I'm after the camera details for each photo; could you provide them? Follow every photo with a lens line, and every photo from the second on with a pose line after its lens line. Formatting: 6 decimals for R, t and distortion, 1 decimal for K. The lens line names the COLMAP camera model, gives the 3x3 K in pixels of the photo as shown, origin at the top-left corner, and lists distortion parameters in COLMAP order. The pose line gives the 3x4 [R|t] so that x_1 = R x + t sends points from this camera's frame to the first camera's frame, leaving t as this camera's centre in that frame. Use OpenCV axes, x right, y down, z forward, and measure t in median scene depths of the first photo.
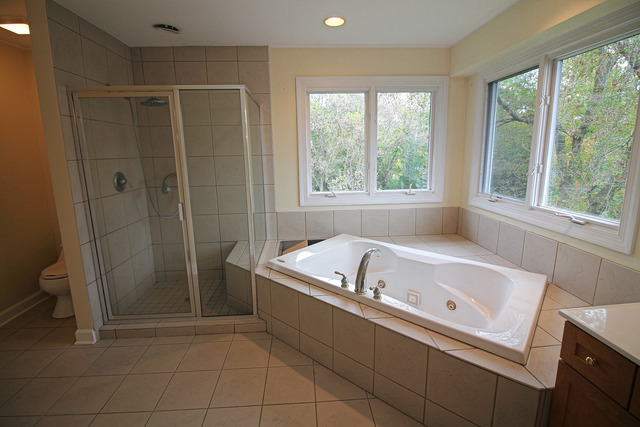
lens RADIAL K [[299.8, 0, 320.6], [0, 299.8, 204.5], [0, 0, 1]] dist [0.000458, -0.013795]
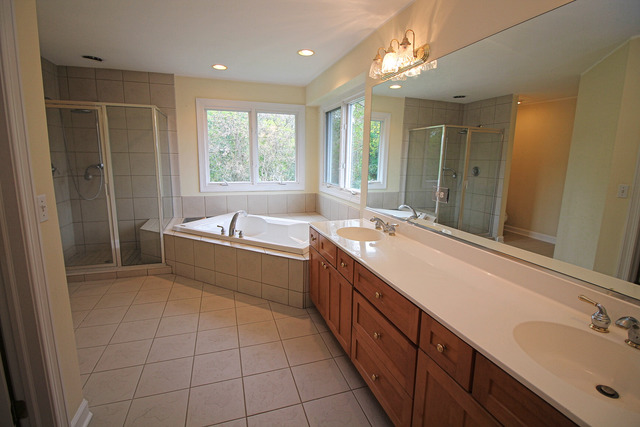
lens RADIAL K [[299.8, 0, 320.6], [0, 299.8, 204.5], [0, 0, 1]] dist [0.000458, -0.013795]
pose [[0.966575, -0.007887, 0.256261, 0.121035], [0.012788, 0.999766, -0.017464, 0.102335], [-0.256063, 0.020157, 0.966450, -0.492522]]
